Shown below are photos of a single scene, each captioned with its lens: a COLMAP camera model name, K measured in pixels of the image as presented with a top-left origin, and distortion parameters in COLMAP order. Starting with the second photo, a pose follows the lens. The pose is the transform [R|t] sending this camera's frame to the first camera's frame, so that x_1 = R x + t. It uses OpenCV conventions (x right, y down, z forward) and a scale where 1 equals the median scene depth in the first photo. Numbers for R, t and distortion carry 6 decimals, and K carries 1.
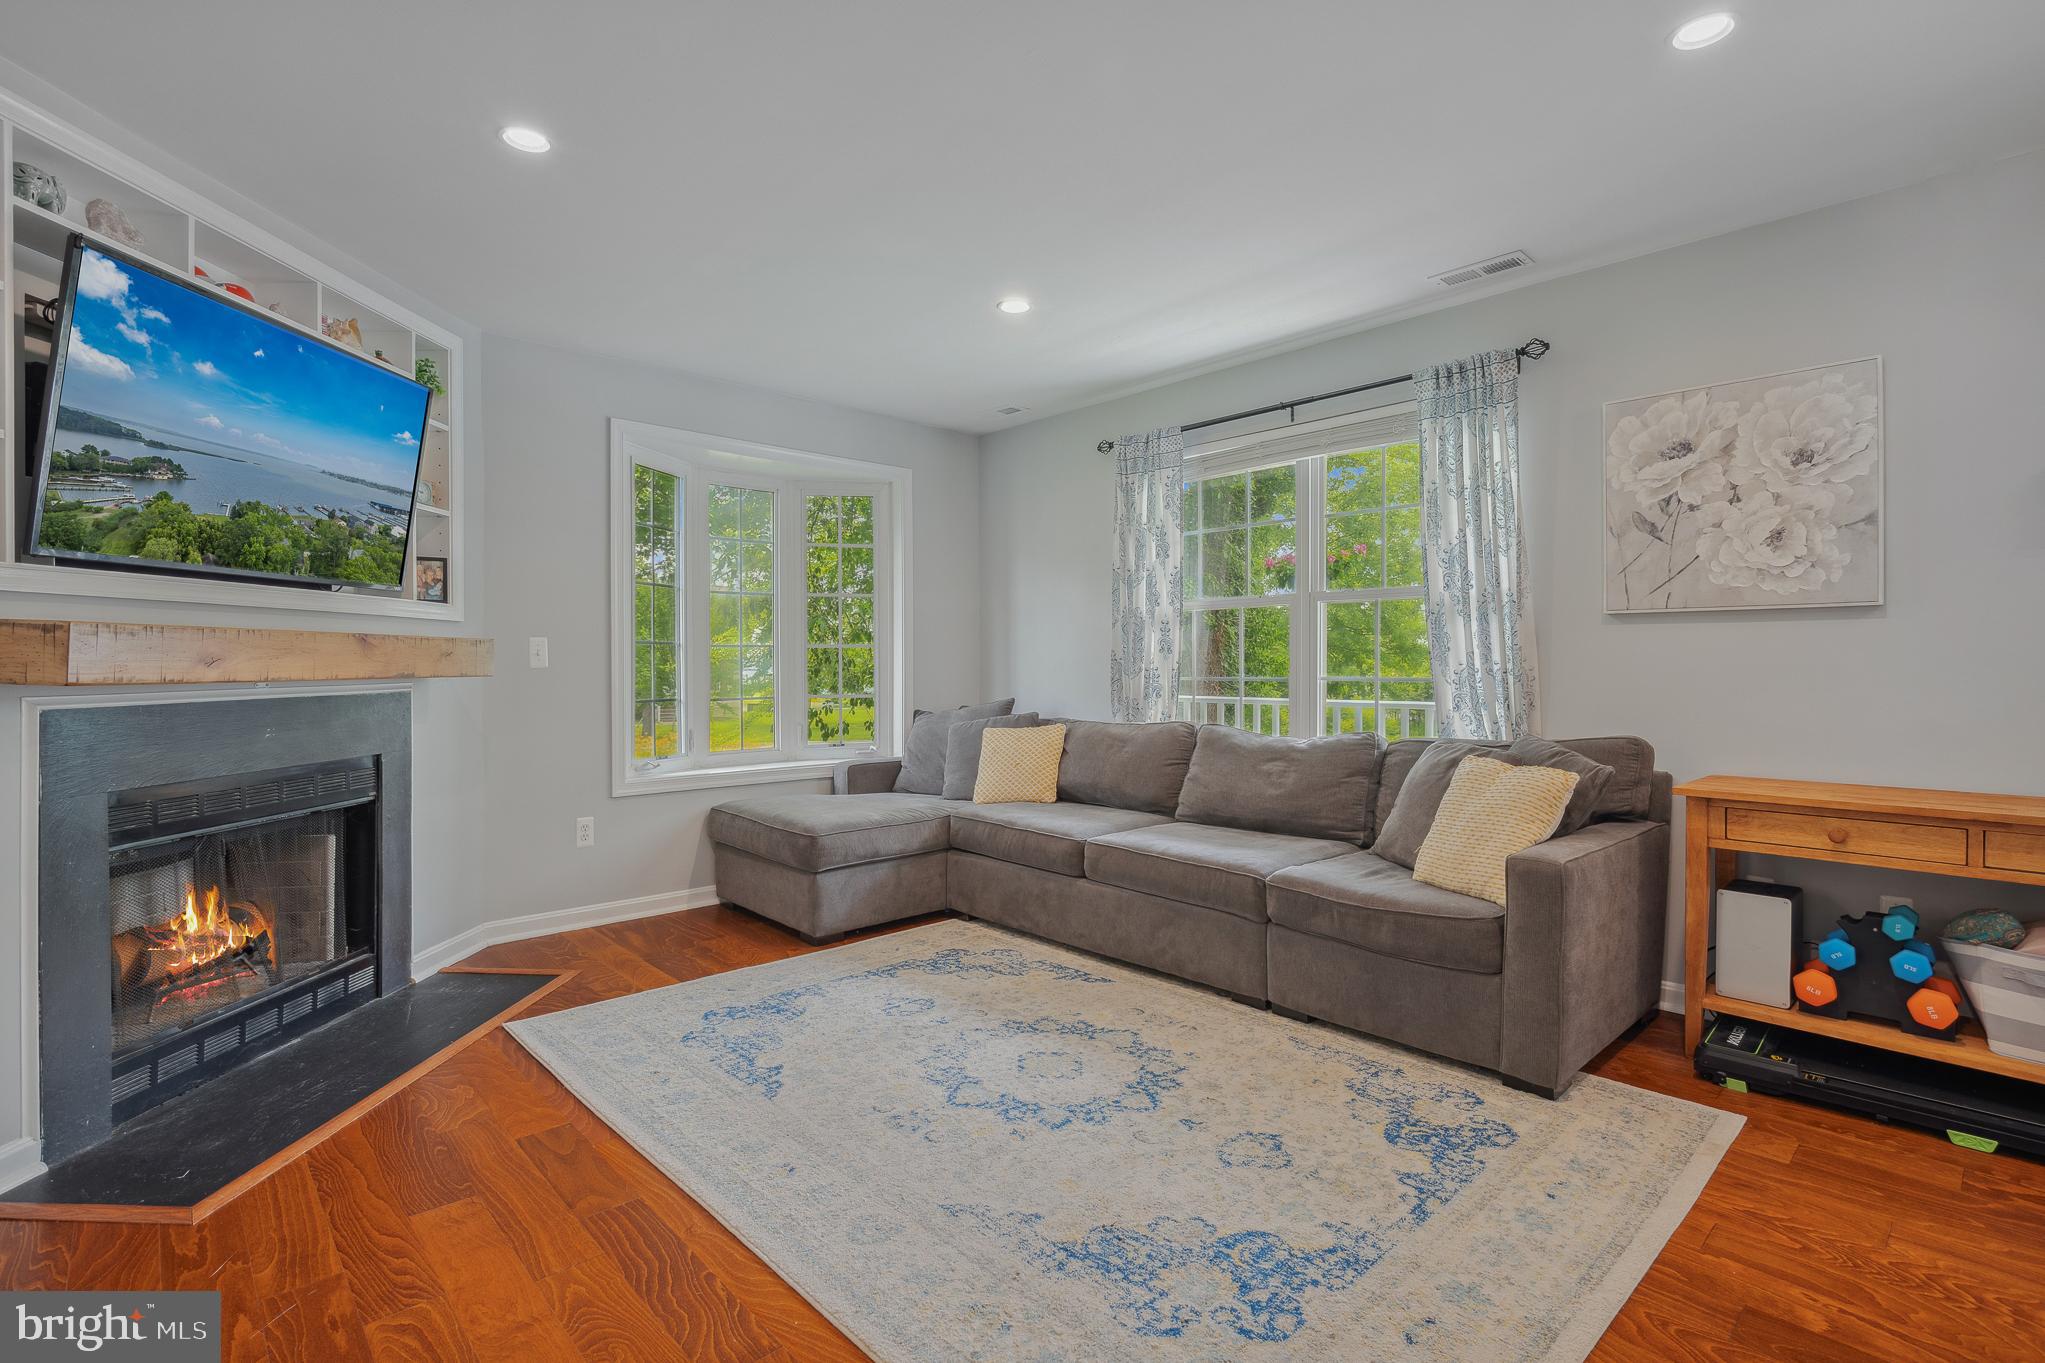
lens RADIAL K [[956.7, 0, 1019.4], [0, 956.7, 669.2], [0, 0, 1]] dist [-0.001345, -0.010541]
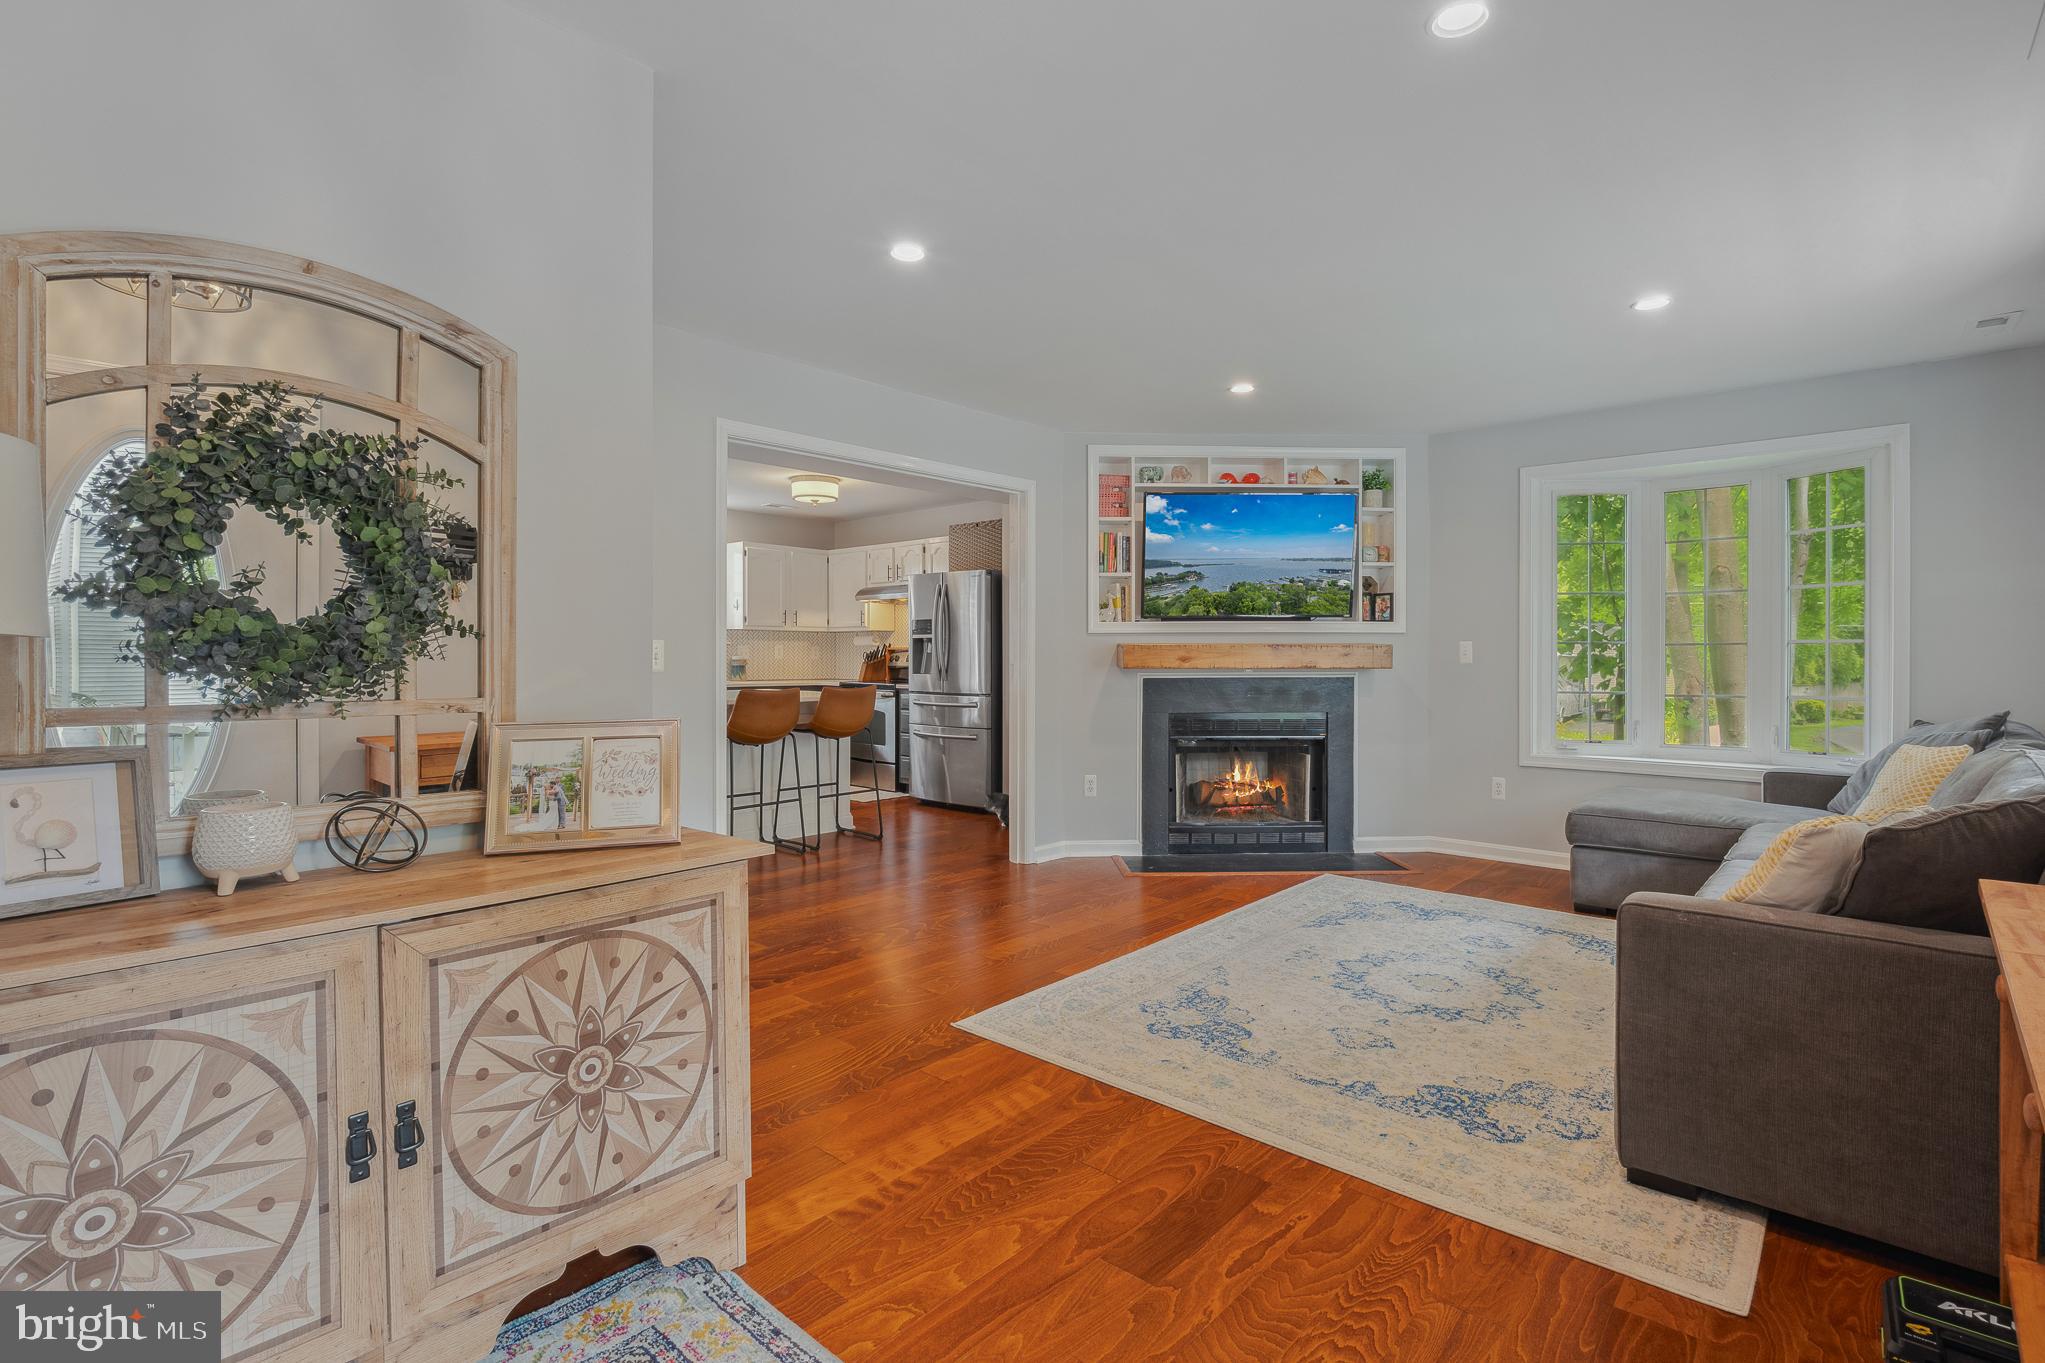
lens RADIAL K [[971.2, 0, 1016.9], [0, 971.2, 649.3], [0, 0, 1]] dist [0.001181, -0.000568]
pose [[0.081978, -0.005557, -0.996619, 1.193286], [-0.006027, 0.999963, -0.006071, -0.013176], [0.996616, 0.006504, 0.081941, 0.327287]]
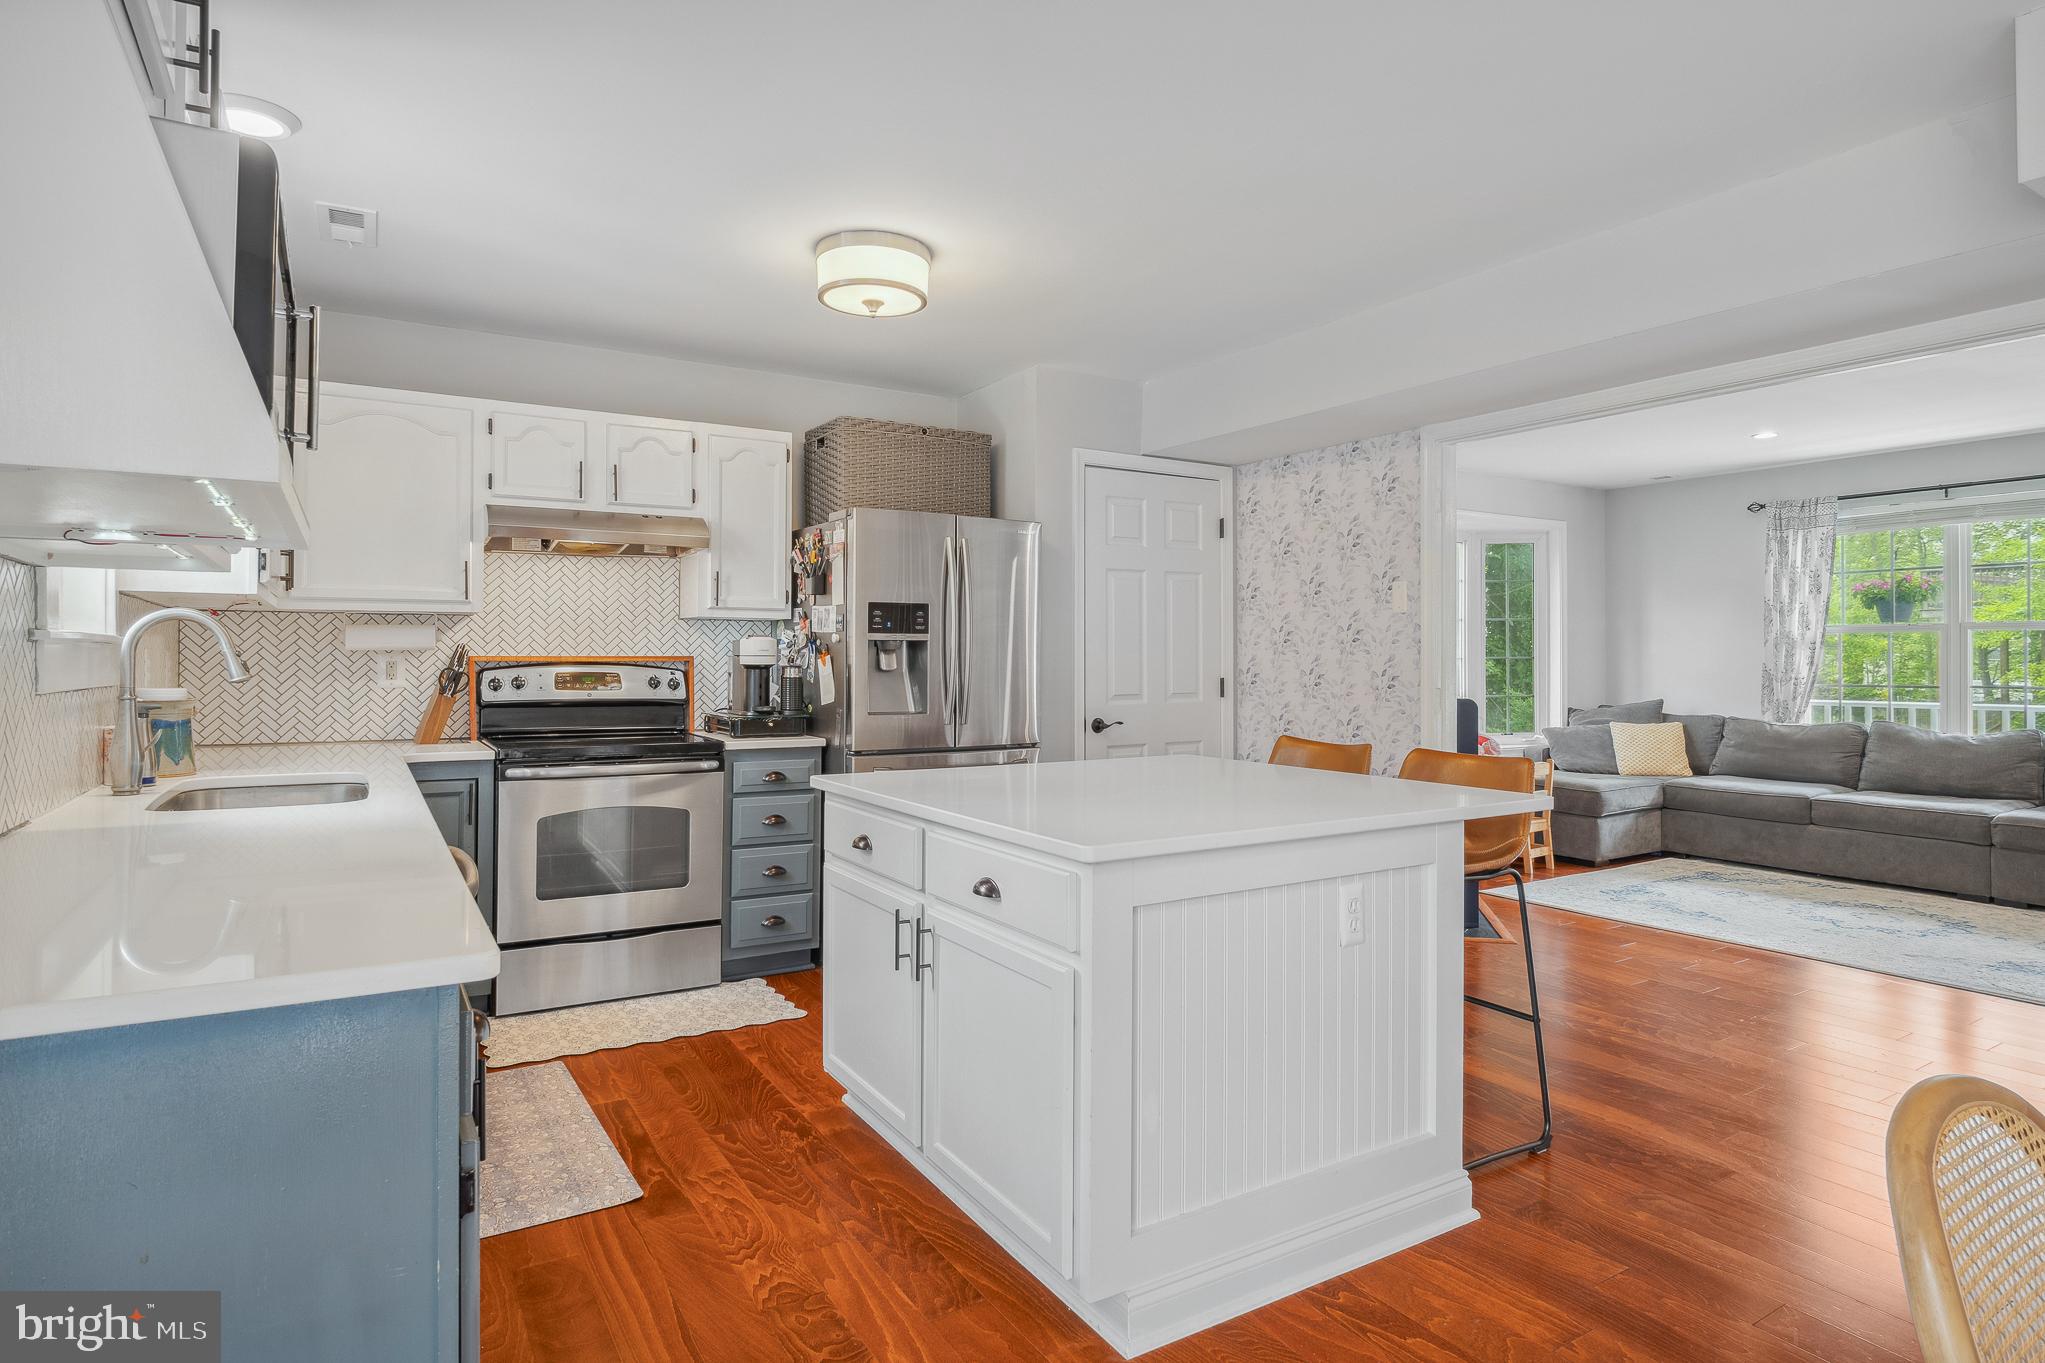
lens RADIAL K [[1094.6, 0, 1017.8], [0, 1094.6, 650.4], [0, 0, 1]] dist [0.002692, -0.023490]
pose [[0.978974, 0.001004, -0.203982, -0.996837], [-0.003352, 0.999932, -0.011162, -0.029288], [0.203957, 0.011611, 0.978911, -1.110417]]
